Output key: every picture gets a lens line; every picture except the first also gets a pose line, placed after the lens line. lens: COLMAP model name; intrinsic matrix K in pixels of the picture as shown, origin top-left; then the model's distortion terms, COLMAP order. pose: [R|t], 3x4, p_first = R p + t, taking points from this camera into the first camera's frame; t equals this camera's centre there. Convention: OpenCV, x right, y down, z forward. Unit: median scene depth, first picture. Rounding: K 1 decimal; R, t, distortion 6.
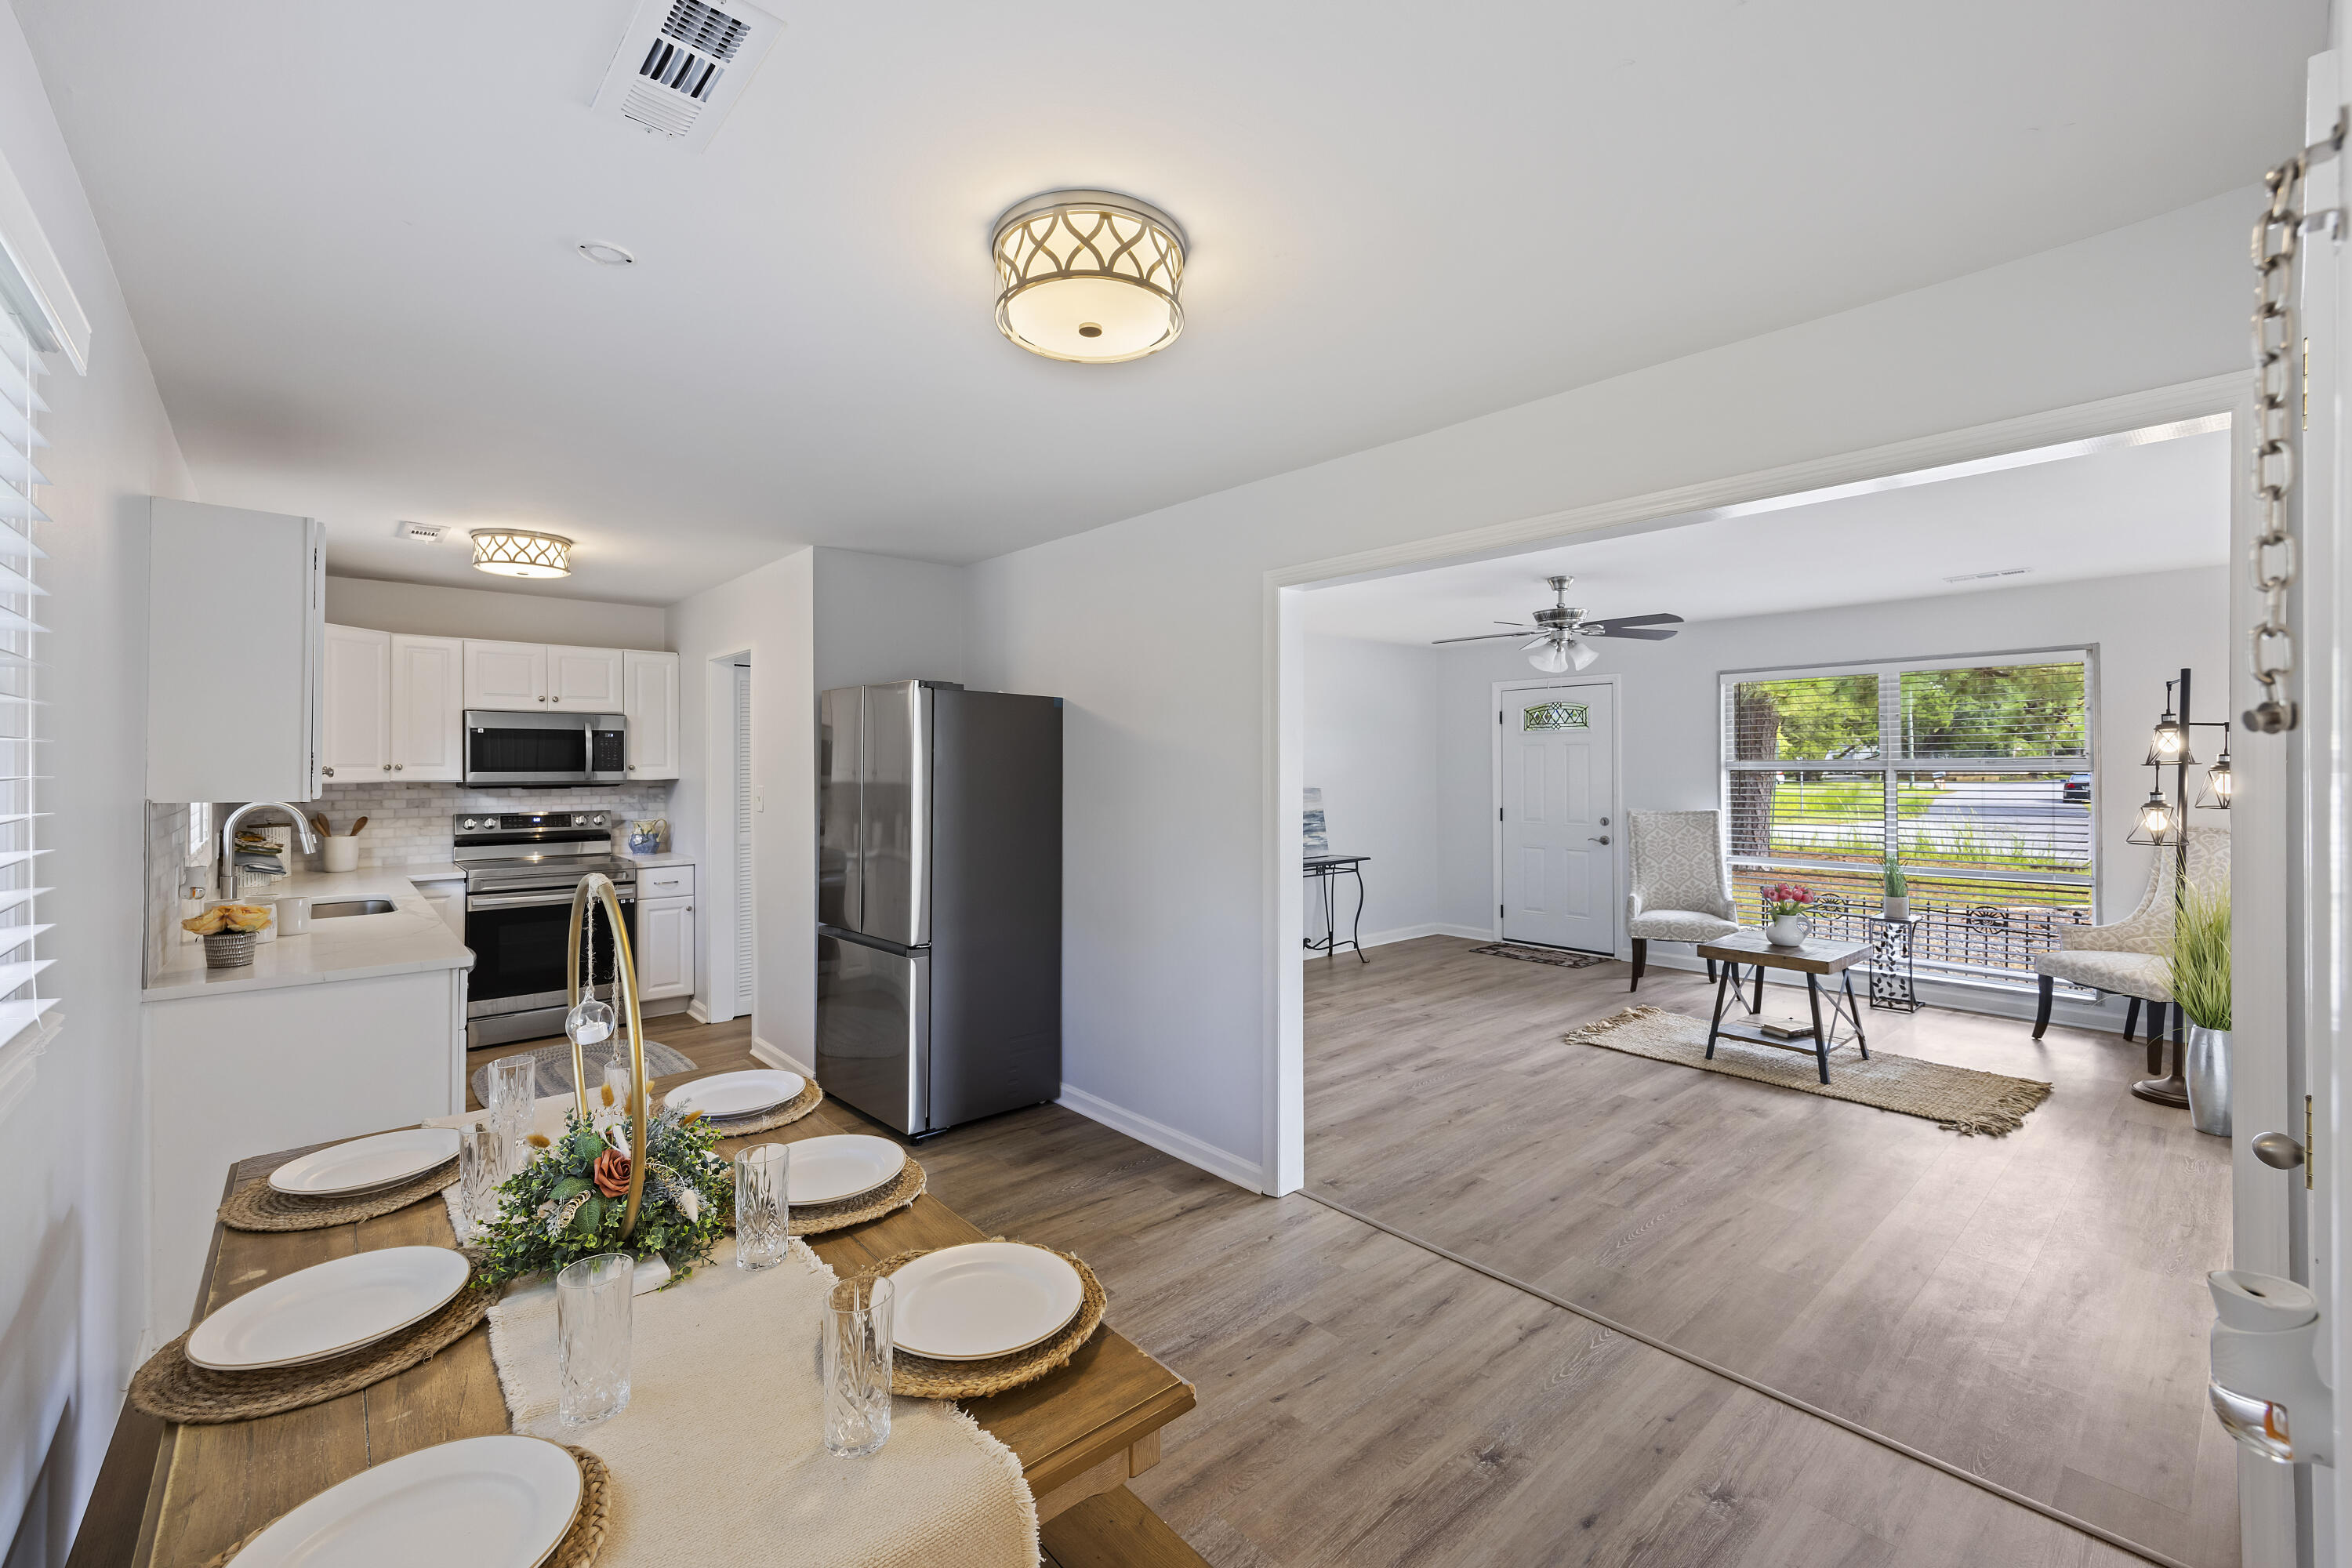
lens RADIAL K [[966.5, 0, 1162.1], [0, 966.5, 766.9], [0, 0, 1]] dist [-0.002286, 0.000469]
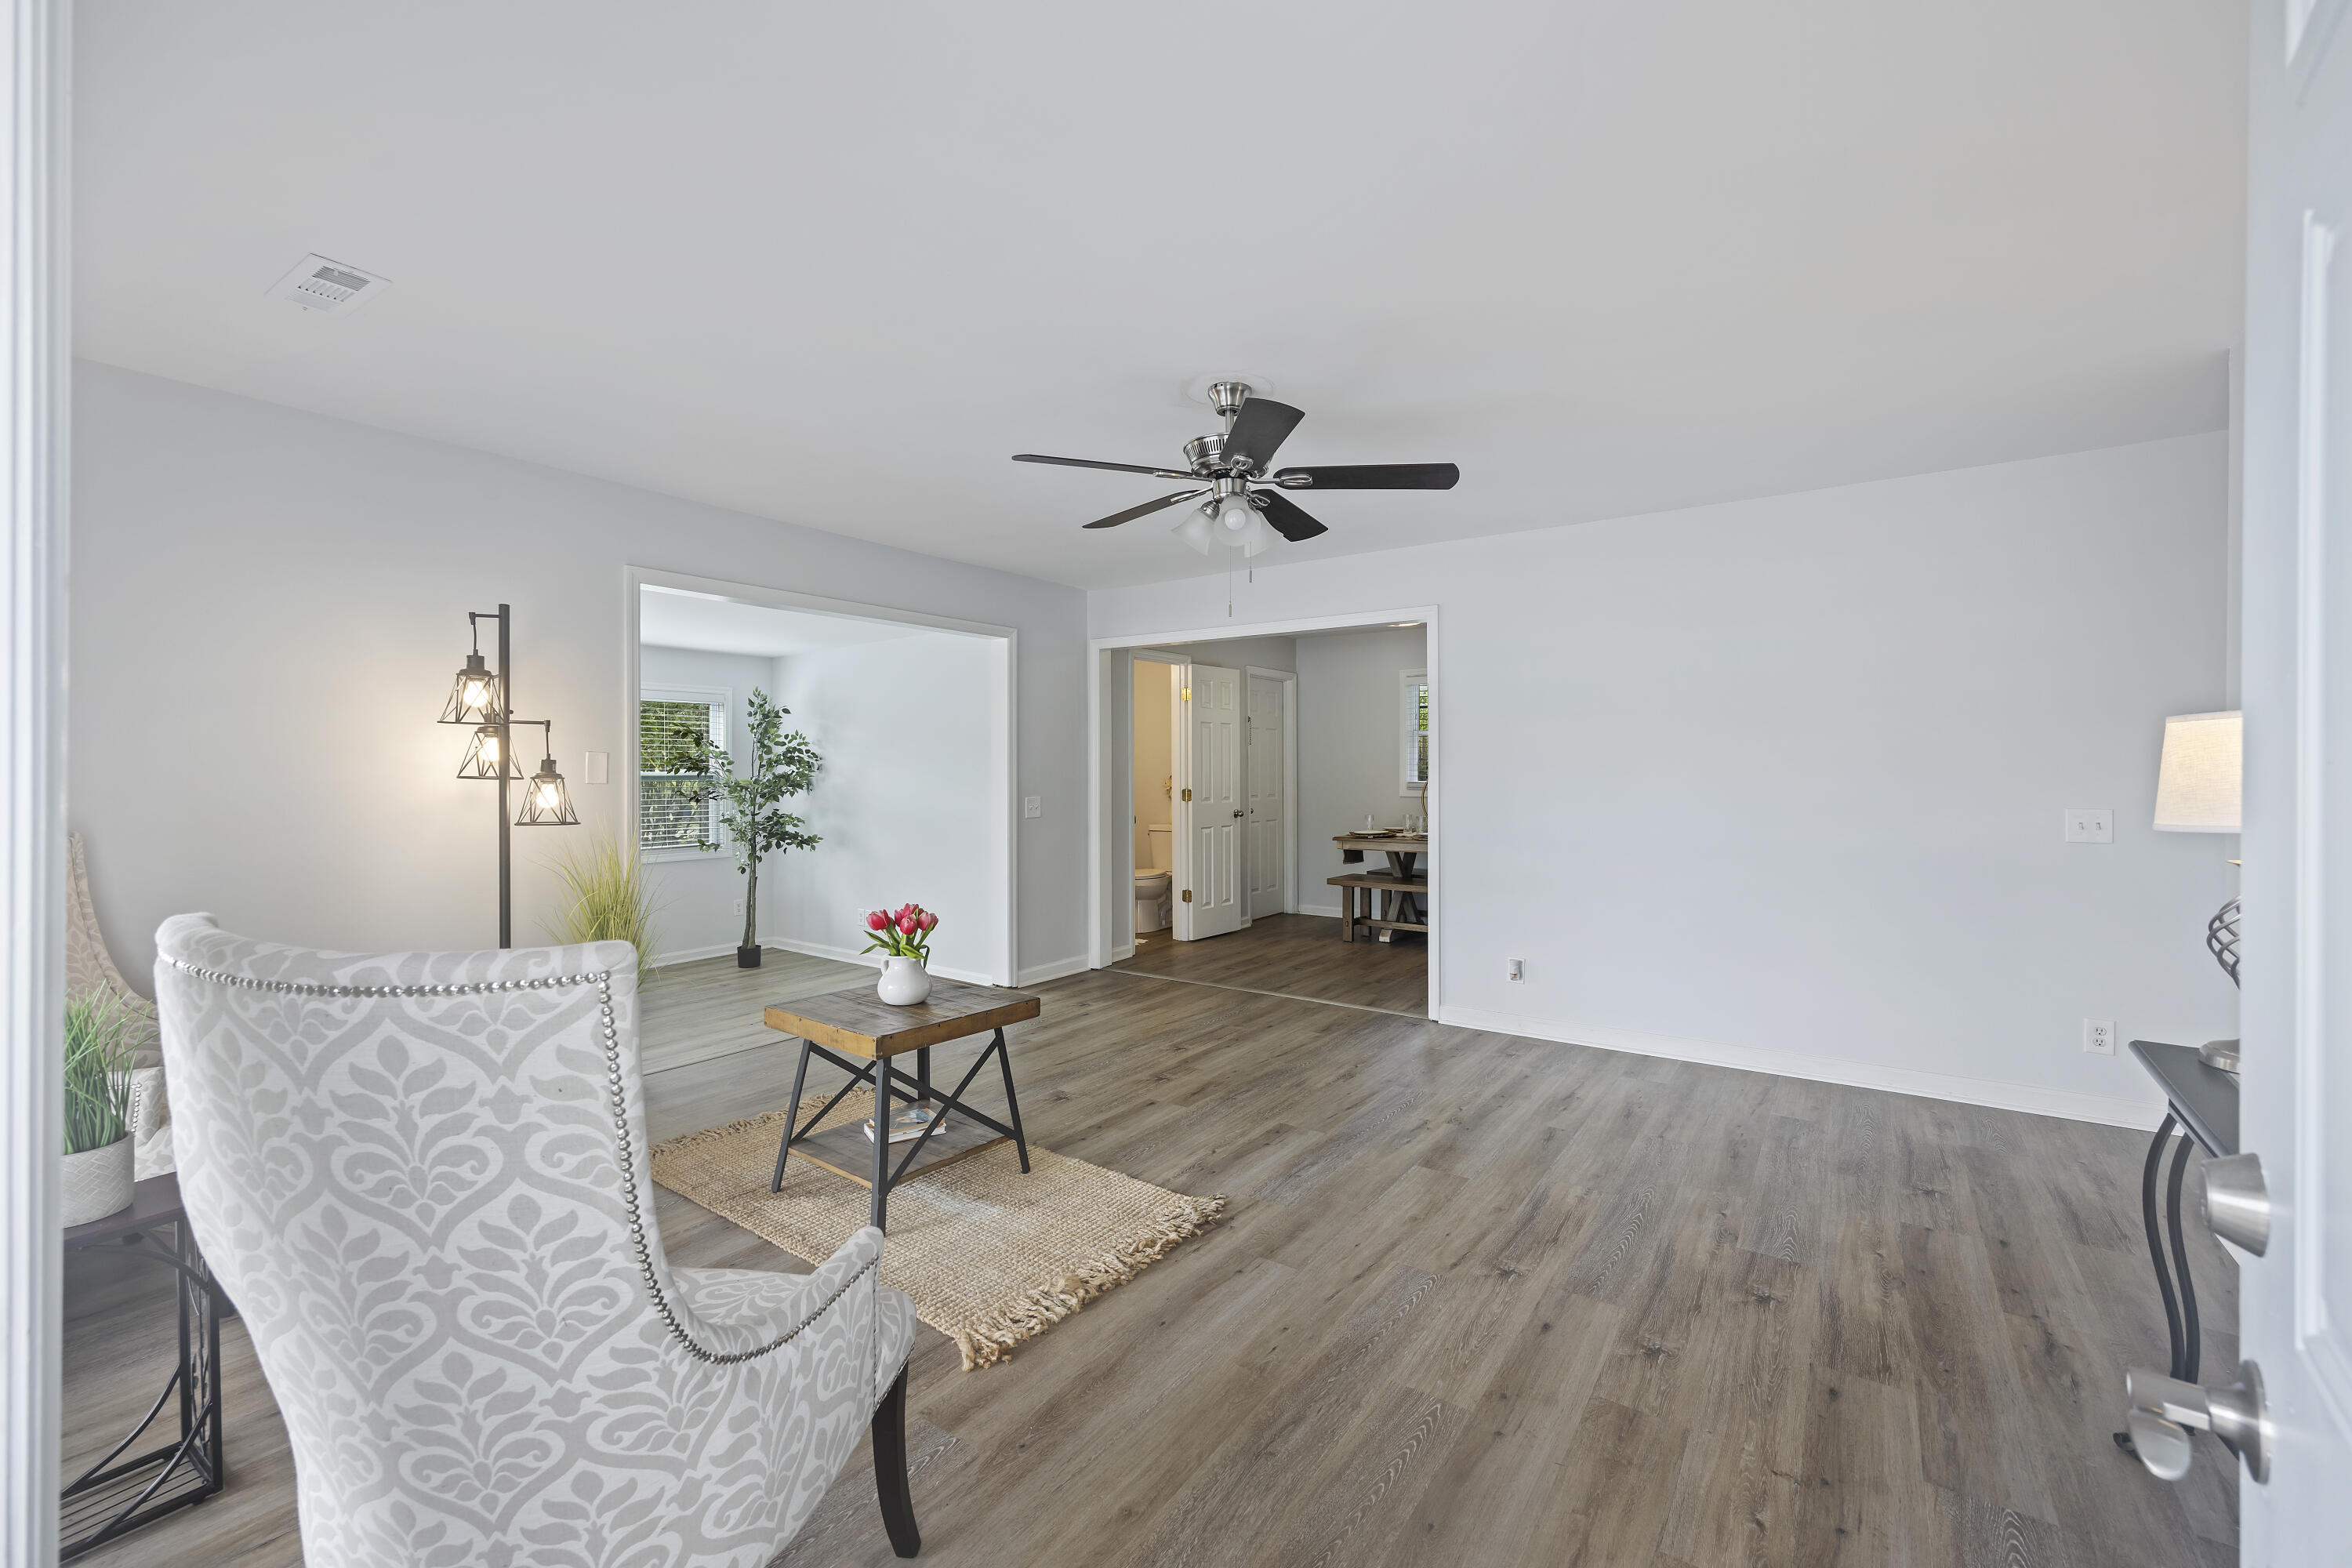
lens RADIAL K [[966.5, 0, 1182.7], [0, 966.5, 778.0], [0, 0, 1]] dist [-0.002286, 0.000469]
pose [[-0.967420, 0.008481, -0.253034, 0.635555], [0.005447, 0.999905, 0.012691, 0.030002], [0.253117, 0.010899, -0.967374, 1.678364]]
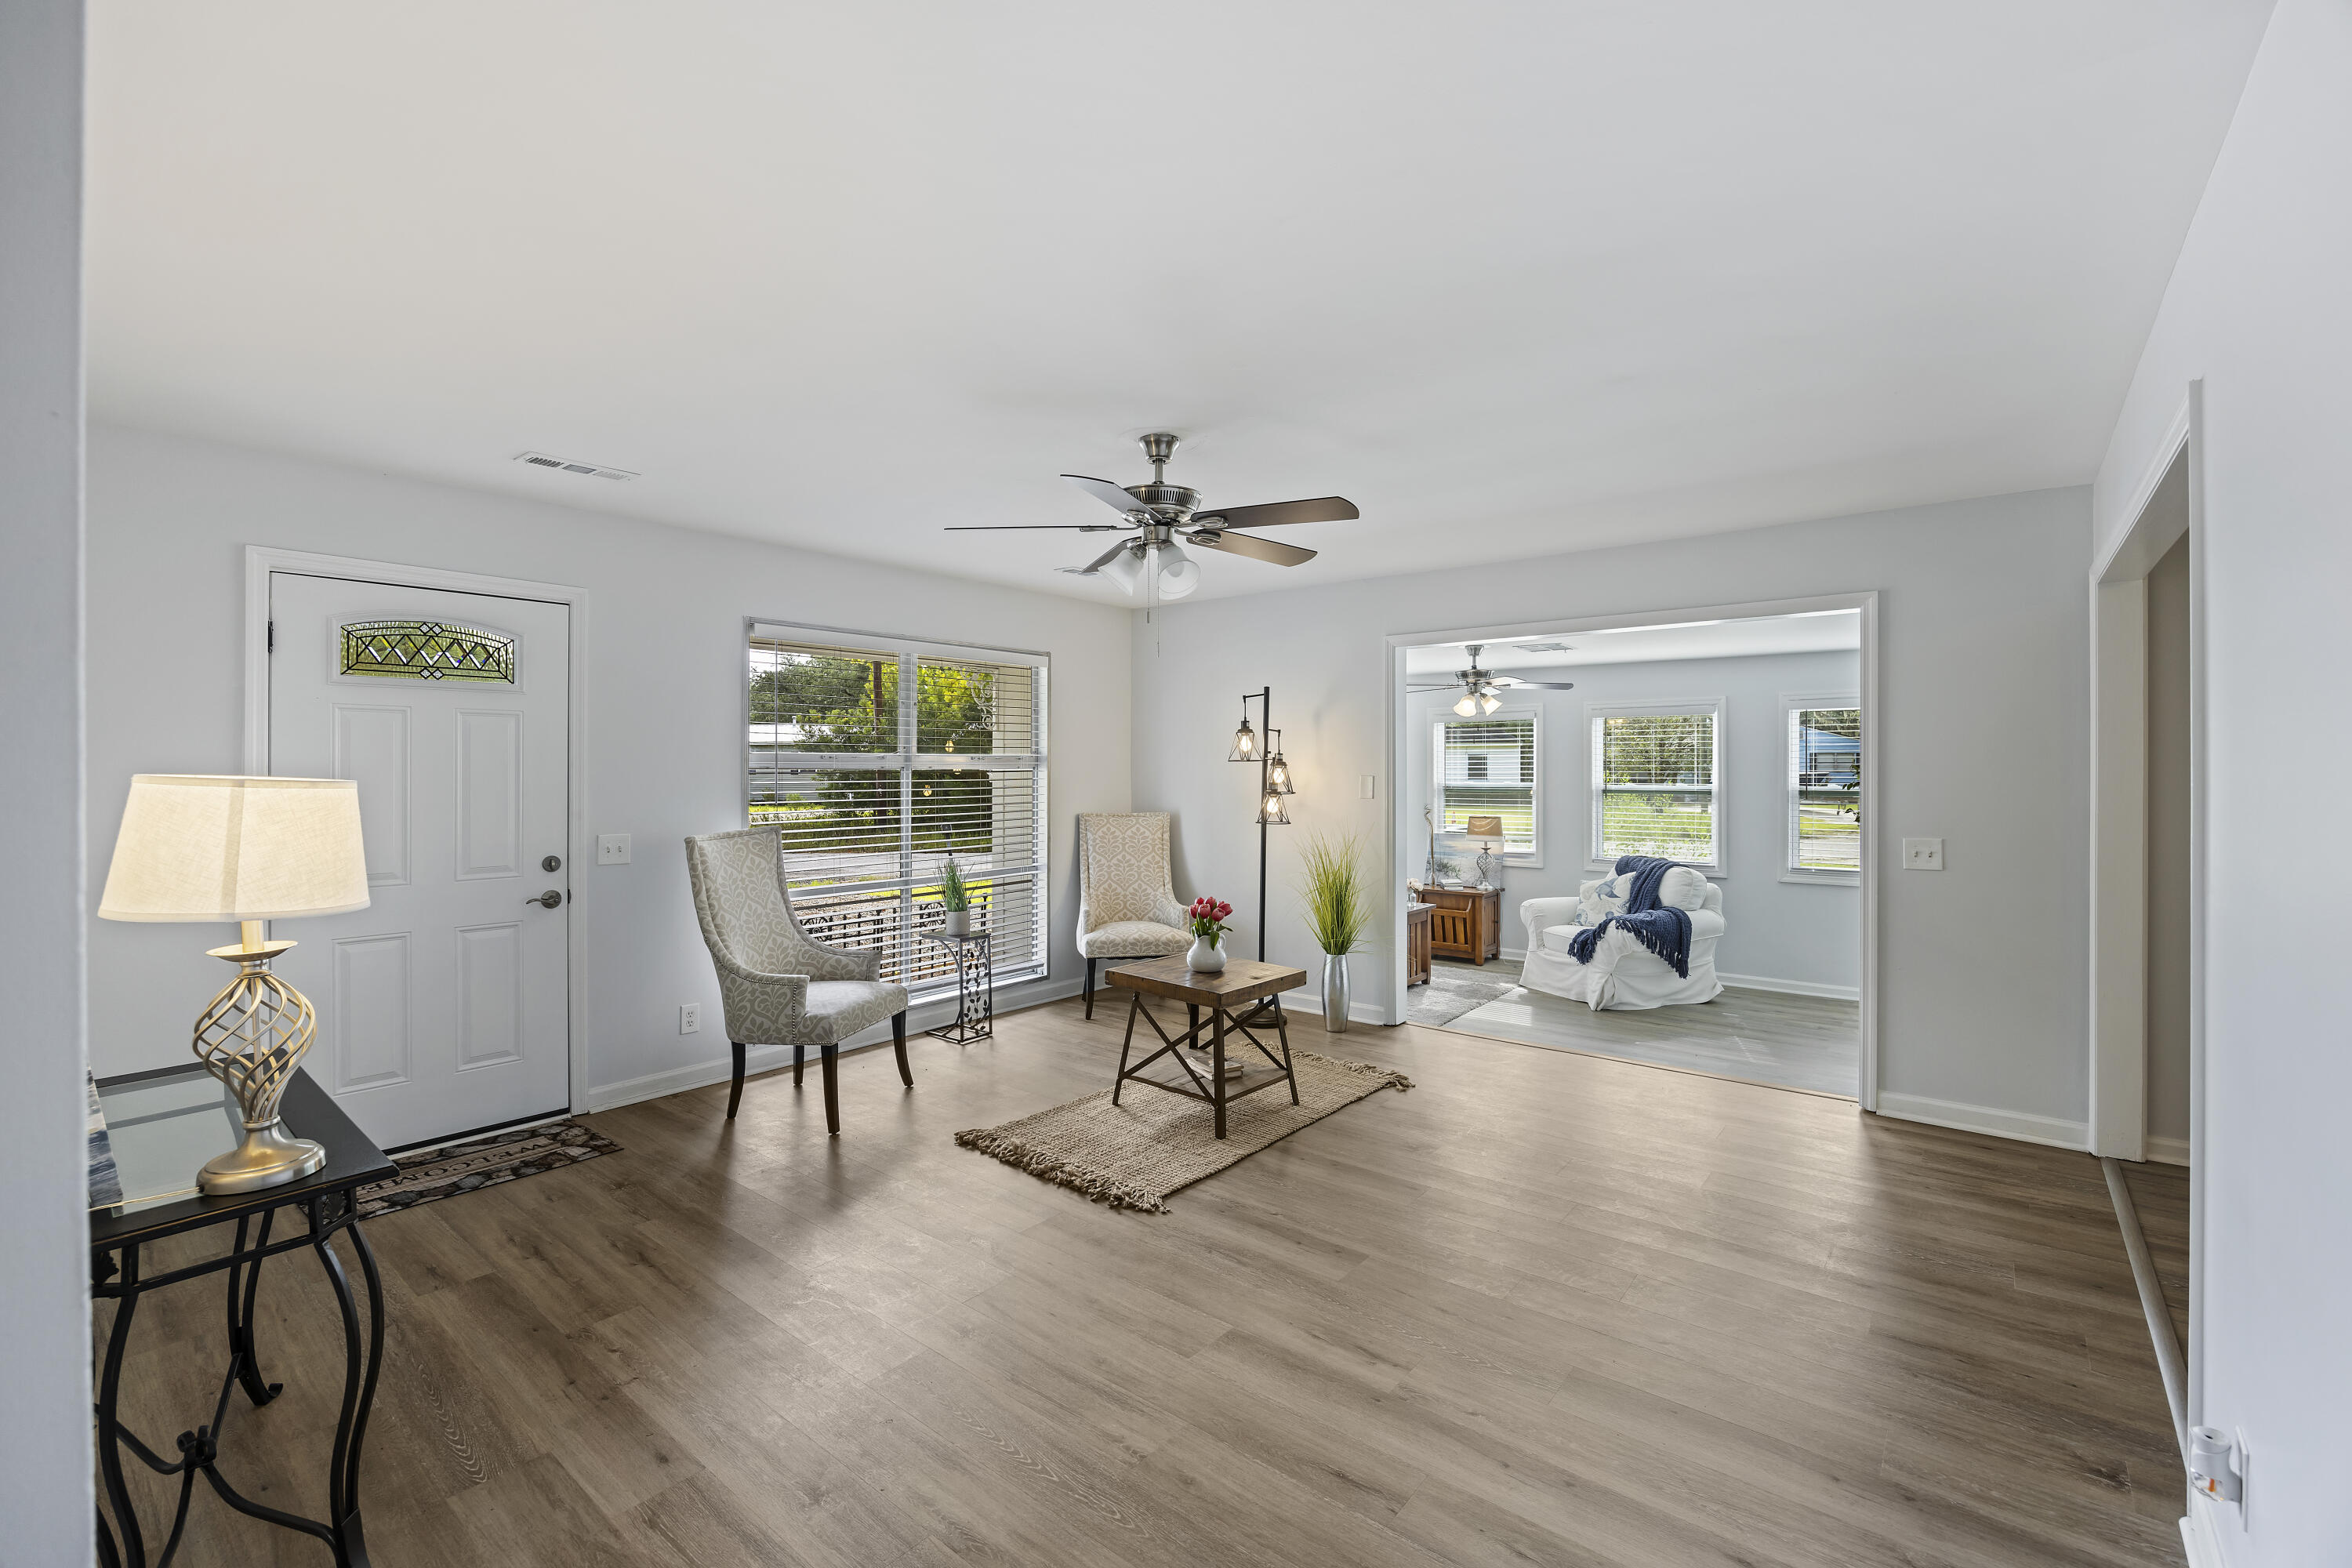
lens RADIAL K [[1023.4, 0, 1170.8], [0, 1023.4, 754.0], [0, 0, 1]] dist [-0.013769, 0.000186]
pose [[-0.167789, 0.018180, 0.985655, -0.233870], [0.002638, 0.999835, -0.017992, 0.012393], [-0.985819, -0.000419, -0.167809, 1.192304]]
